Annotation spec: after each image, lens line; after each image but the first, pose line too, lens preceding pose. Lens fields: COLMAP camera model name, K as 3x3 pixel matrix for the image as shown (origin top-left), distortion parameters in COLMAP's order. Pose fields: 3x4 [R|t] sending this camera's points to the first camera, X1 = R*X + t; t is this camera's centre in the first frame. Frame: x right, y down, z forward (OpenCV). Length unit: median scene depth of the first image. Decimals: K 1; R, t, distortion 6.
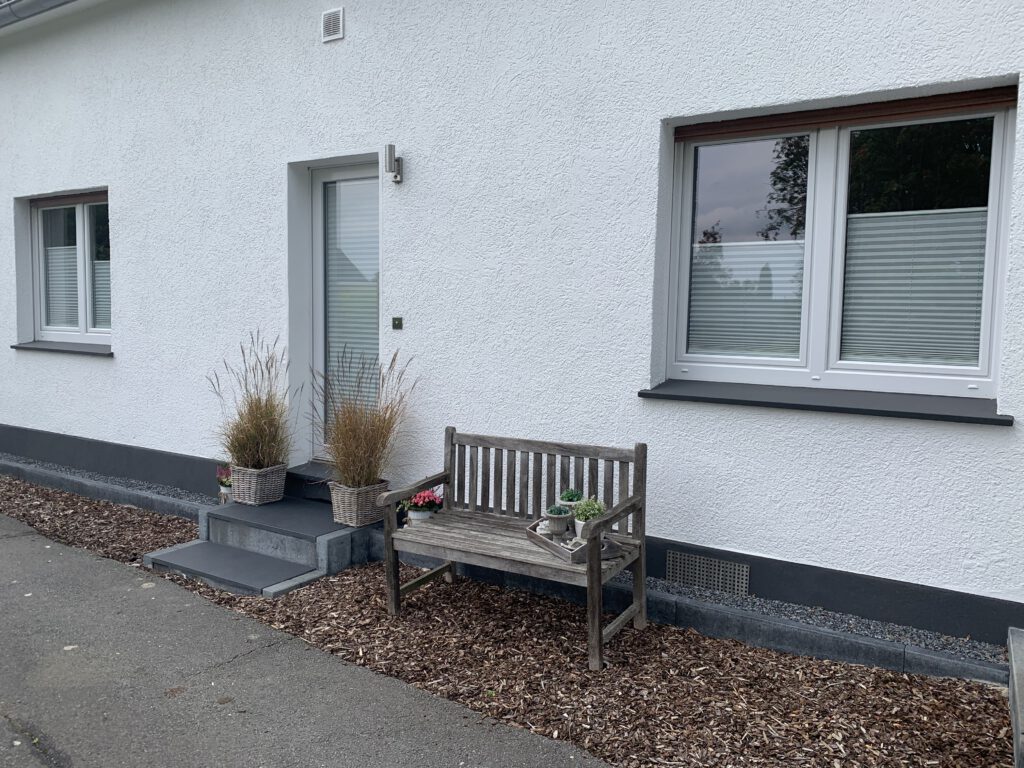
lens RADIAL K [[774.0, 0, 516.3], [0, 774.0, 370.2], [0, 0, 1]] dist [0.013410, -0.012161]
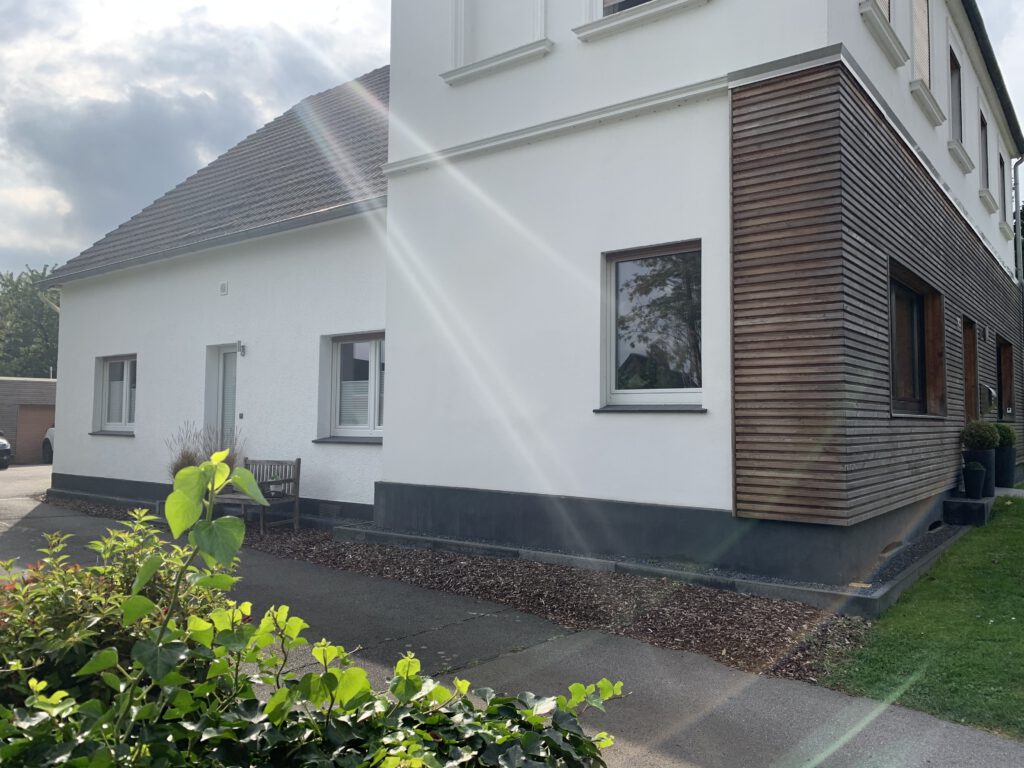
lens RADIAL K [[774.0, 0, 516.3], [0, 774.0, 370.2], [0, 0, 1]] dist [0.013410, -0.012161]
pose [[0.994595, -0.016451, -0.102515, 0.672921], [0.001951, 0.990154, -0.139972, 0.096238], [0.103808, 0.139016, 0.984834, -0.898935]]
